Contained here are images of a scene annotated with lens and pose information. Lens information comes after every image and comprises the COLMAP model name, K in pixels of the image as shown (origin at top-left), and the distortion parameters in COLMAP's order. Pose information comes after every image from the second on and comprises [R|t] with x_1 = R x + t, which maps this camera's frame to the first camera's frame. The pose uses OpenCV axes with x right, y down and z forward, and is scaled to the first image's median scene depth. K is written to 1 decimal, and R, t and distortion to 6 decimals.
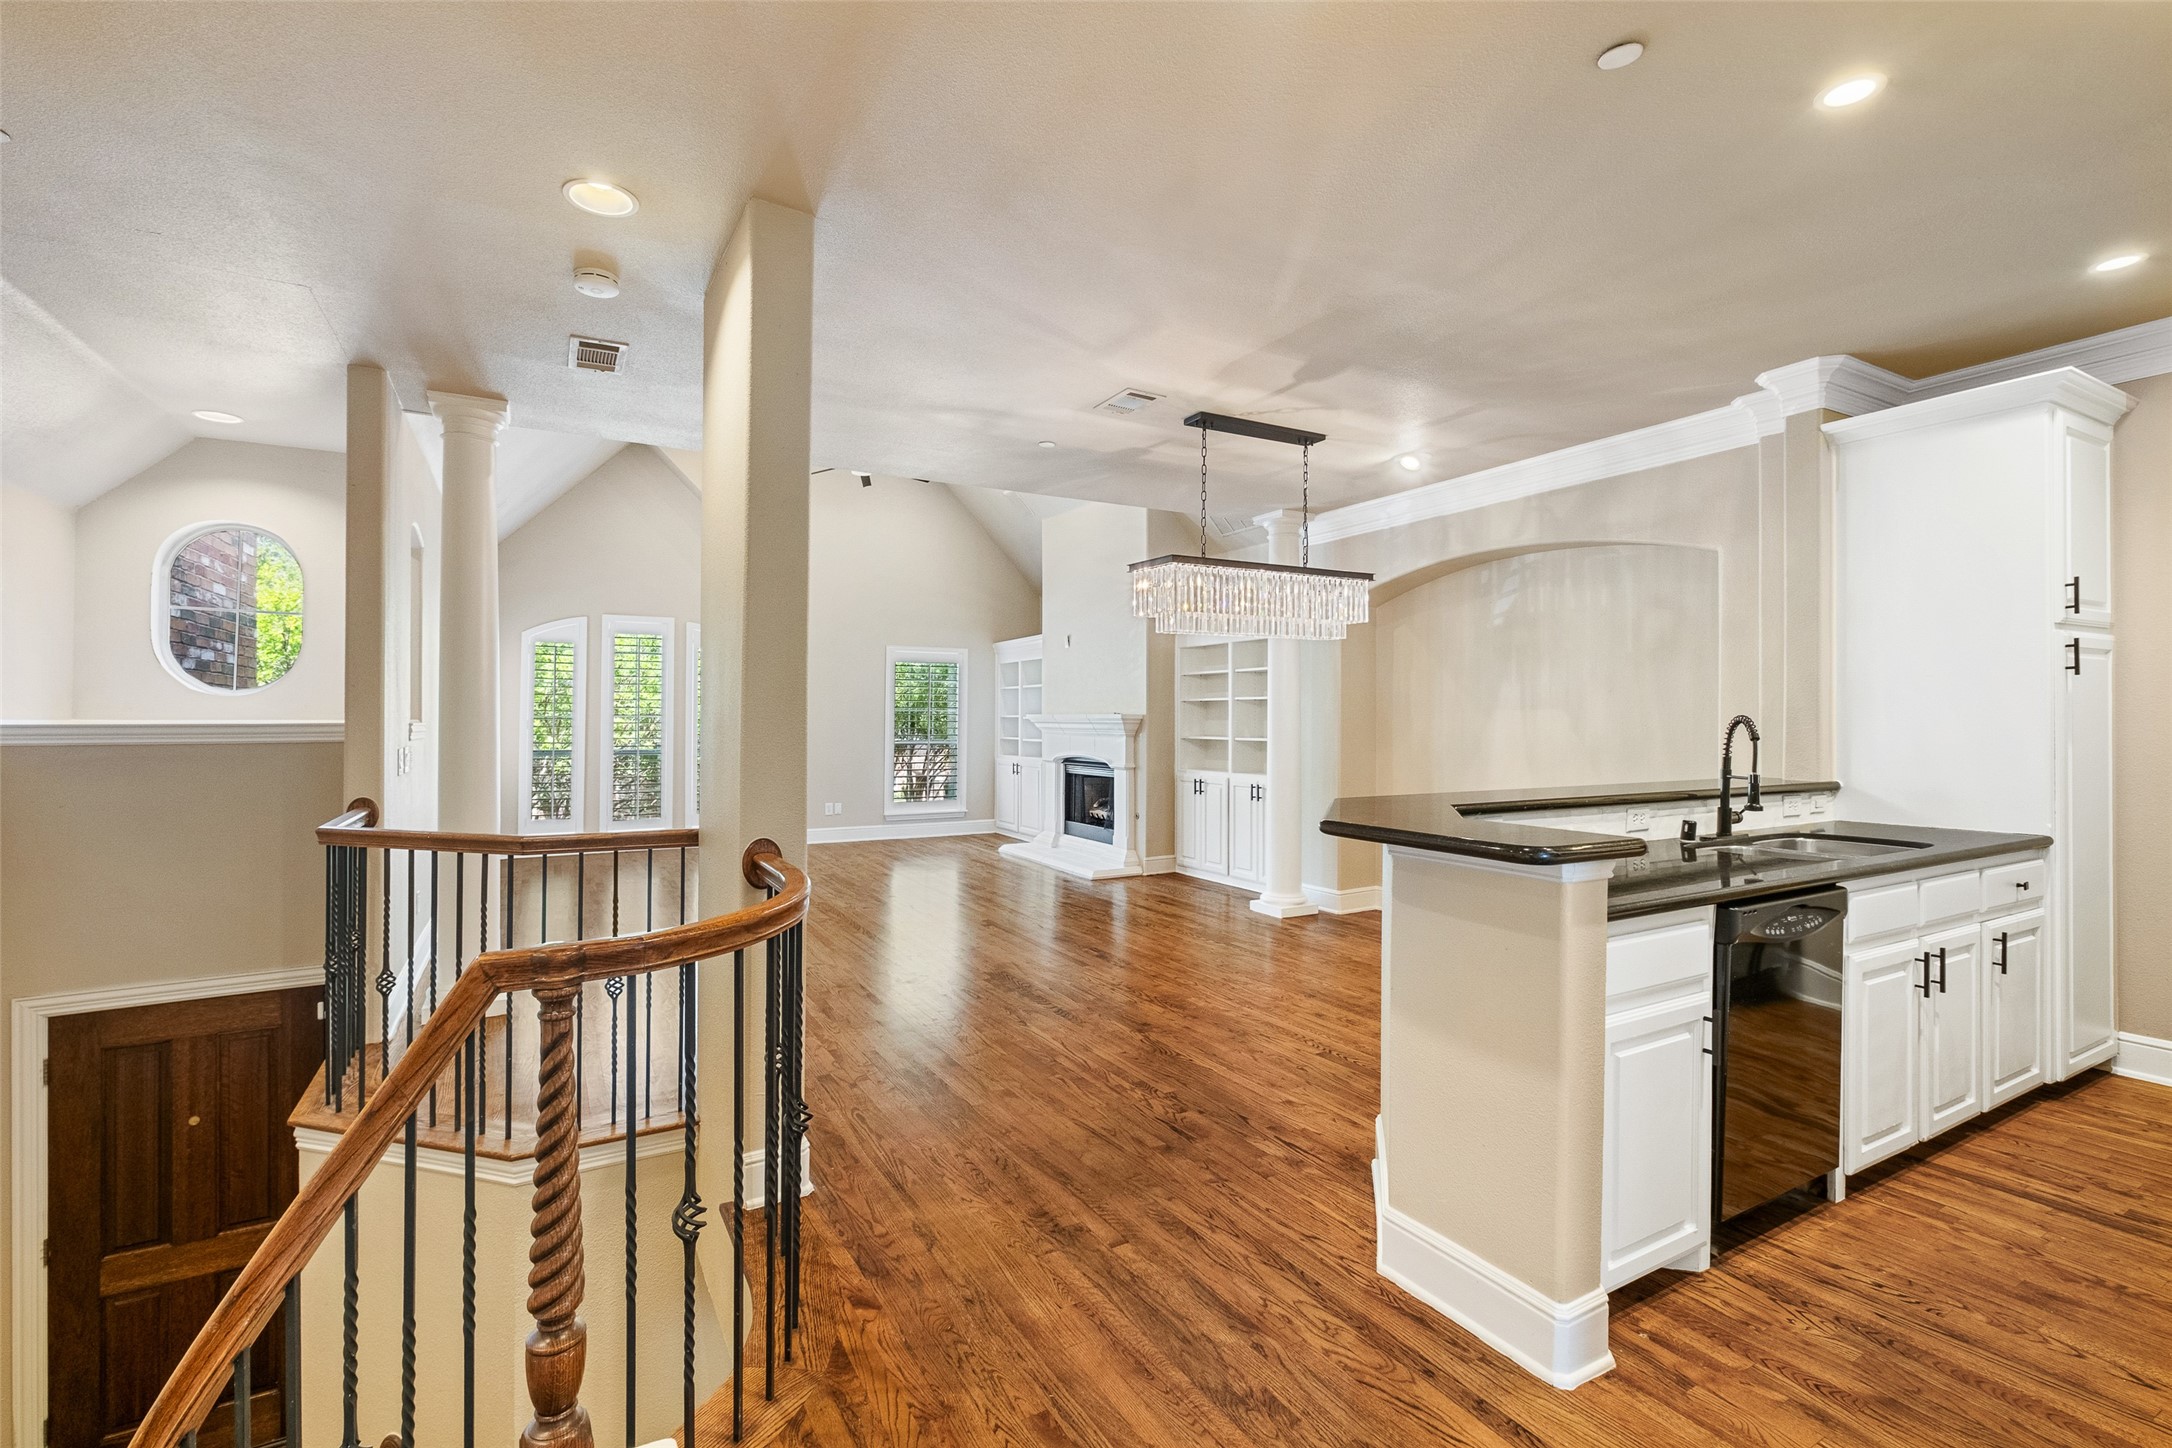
lens RADIAL K [[969.1, 0, 1076.7], [0, 969.1, 729.3], [0, 0, 1]] dist [-0.003555, -0.000103]
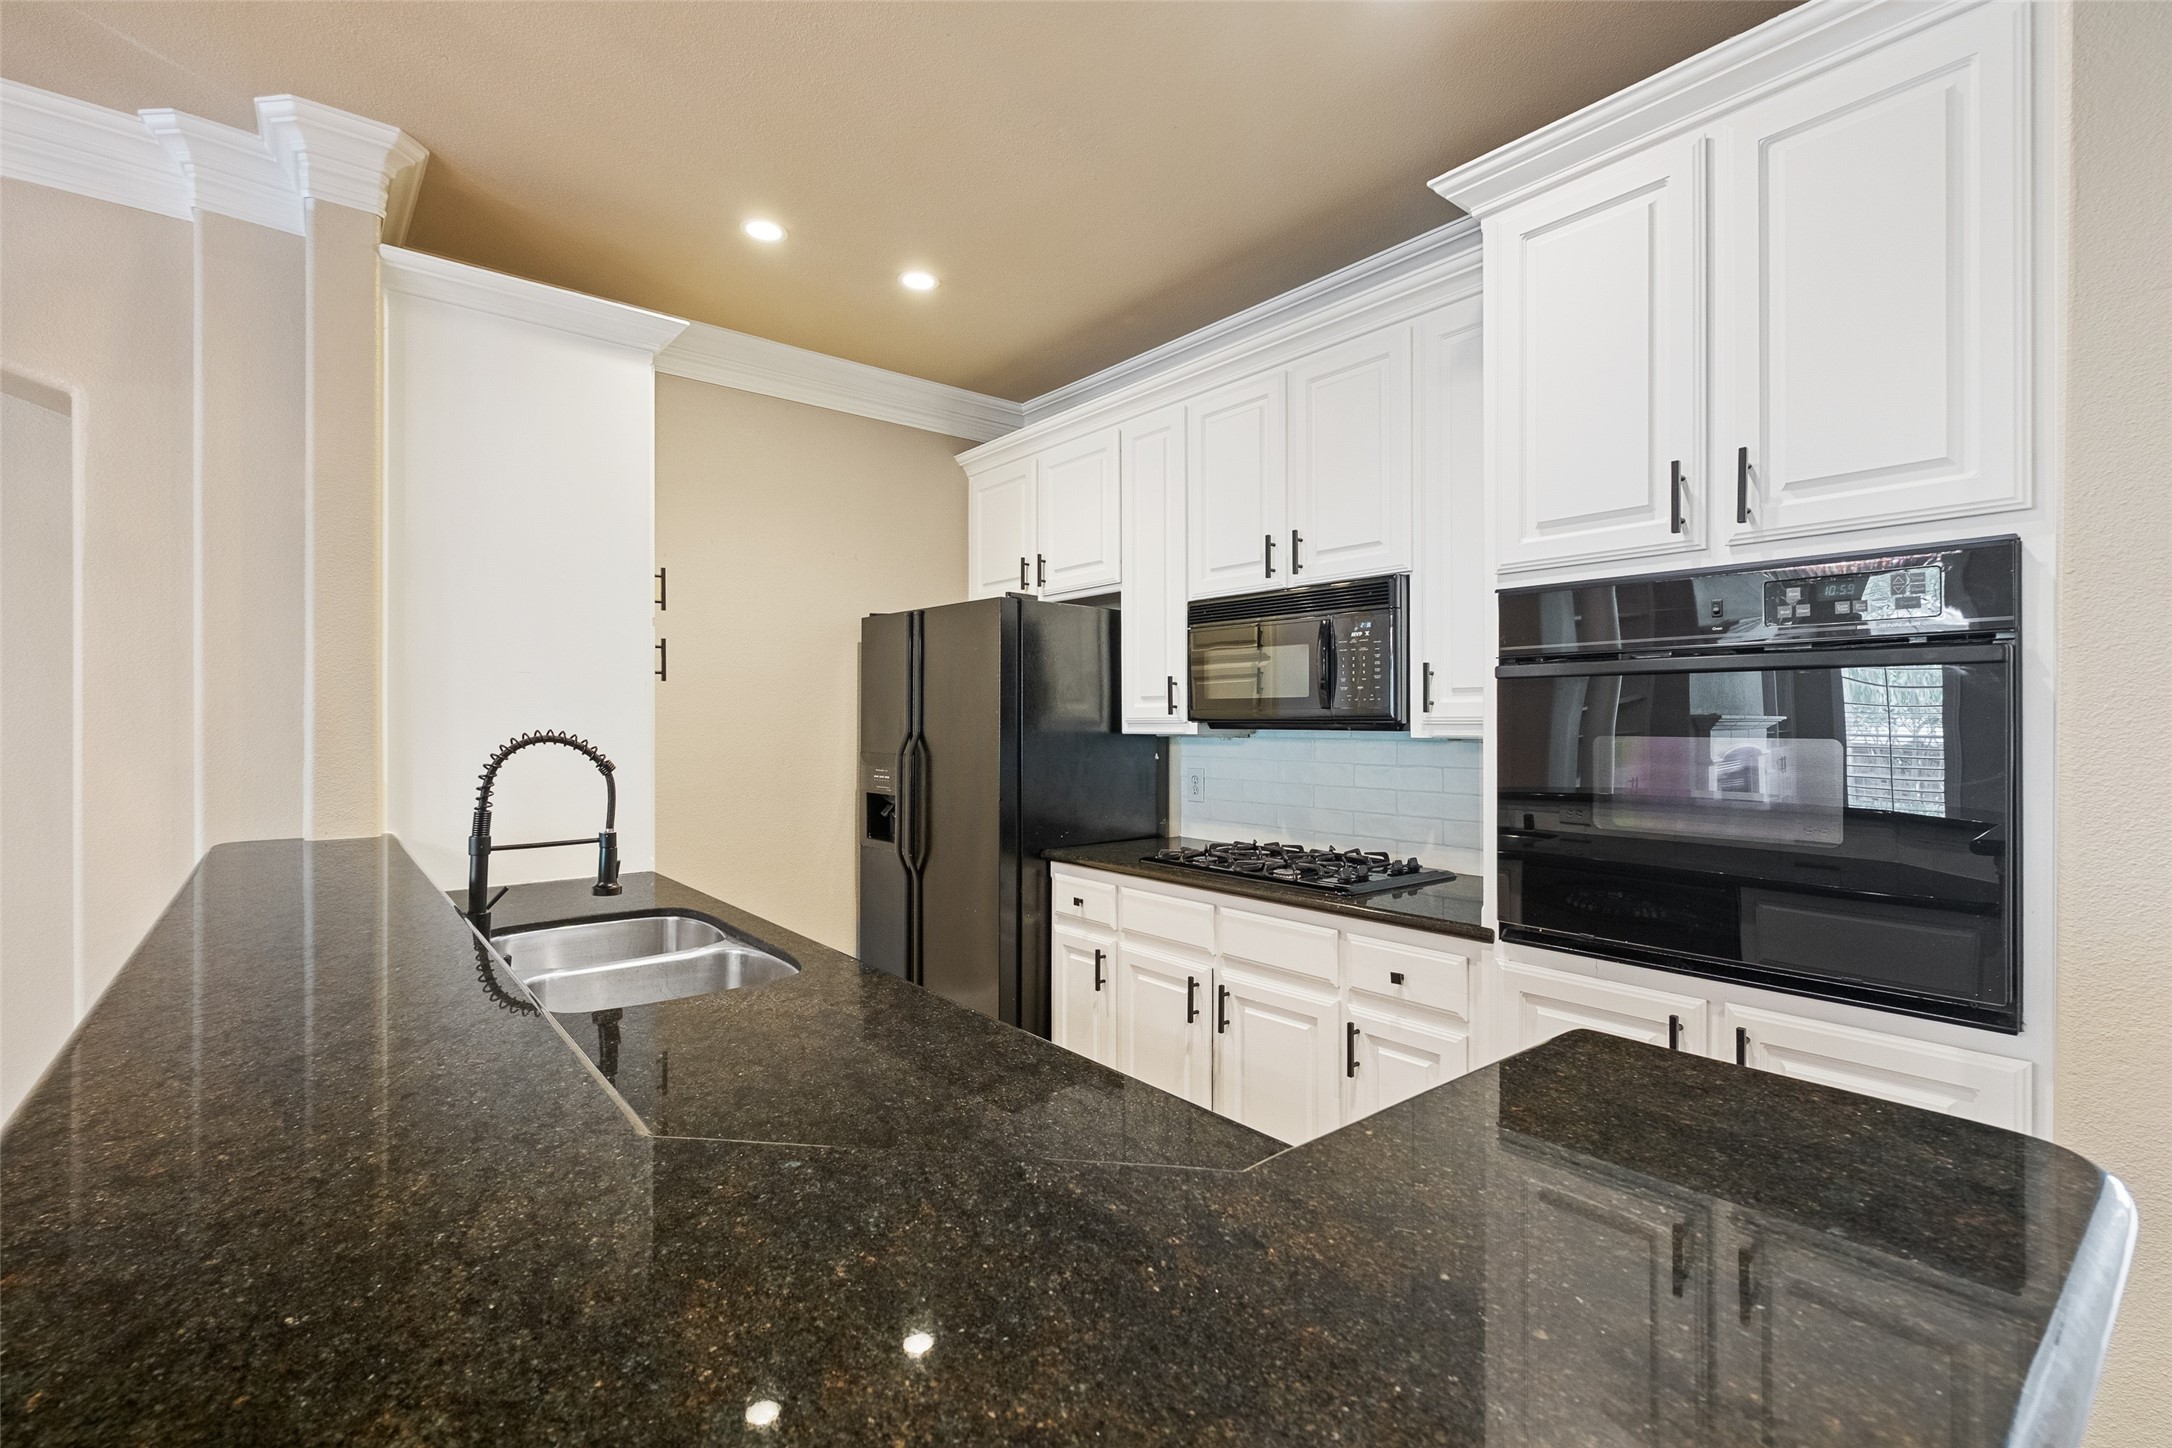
lens RADIAL K [[969.1, 0, 1099.3], [0, 969.1, 725.4], [0, 0, 1]] dist [-0.003555, -0.000103]
pose [[-0.182757, -0.000676, 0.983158, 0.068519], [0.007318, 0.999971, 0.002048, -0.009719], [-0.983131, 0.007569, -0.182747, 0.470464]]
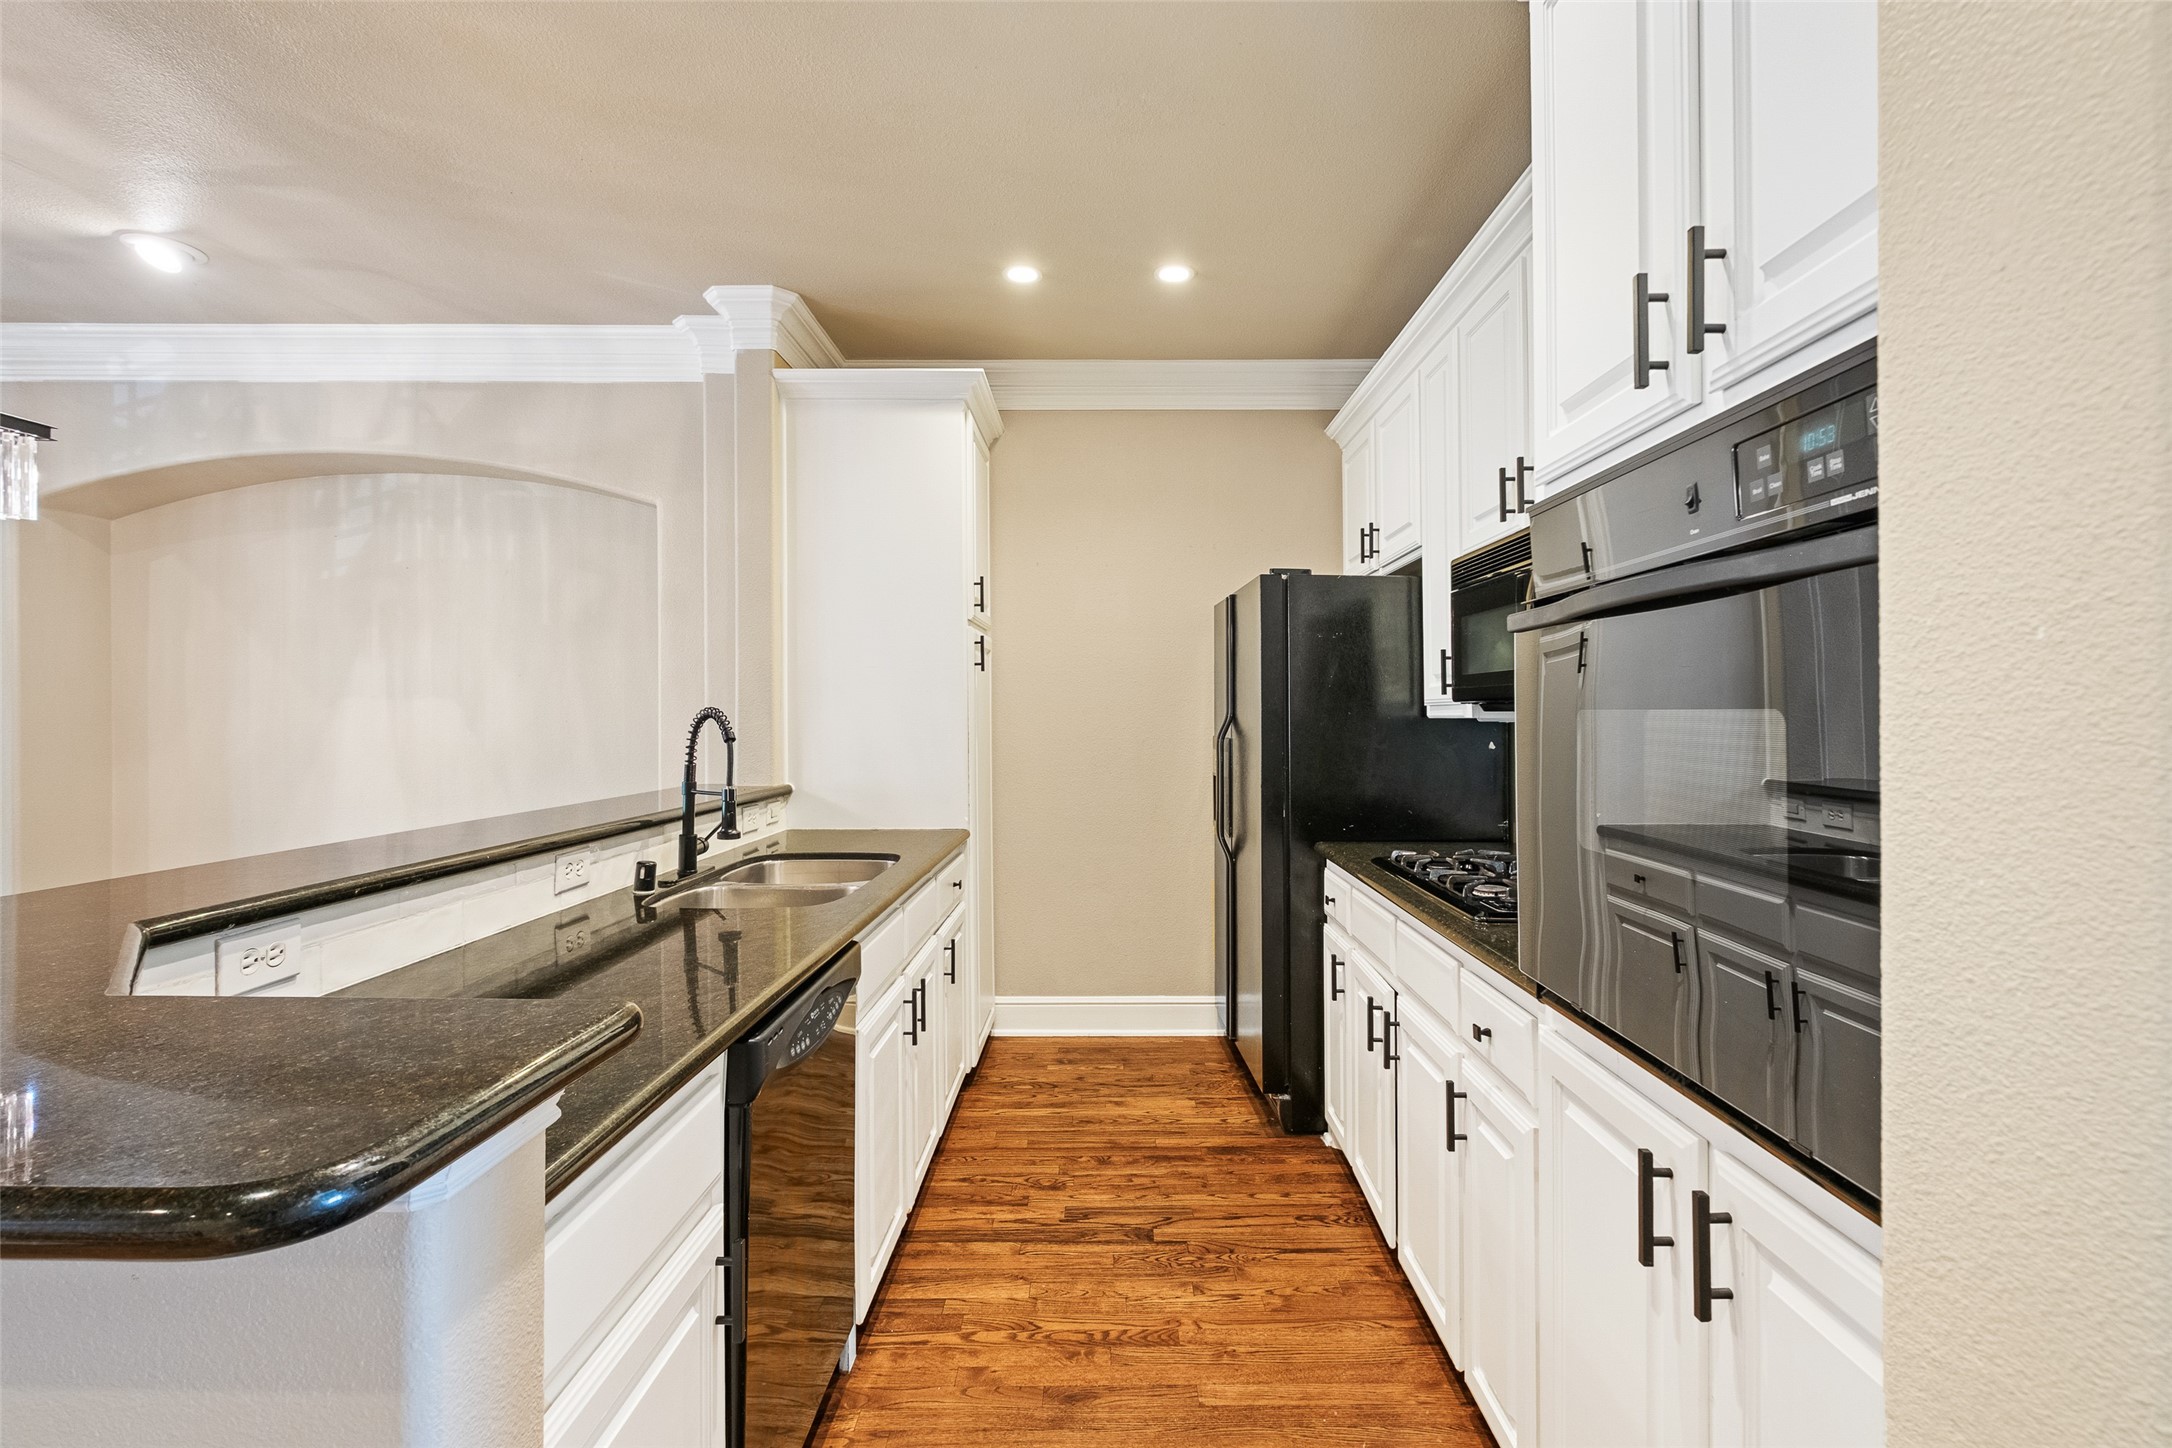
lens RADIAL K [[969.1, 0, 1103.9], [0, 969.1, 720.5], [0, 0, 1]] dist [-0.003555, -0.000103]
pose [[0.494226, -0.002819, 0.869329, 0.117456], [0.003443, 0.999993, 0.001285, -0.002482], [-0.869327, 0.002358, 0.494232, 0.224738]]
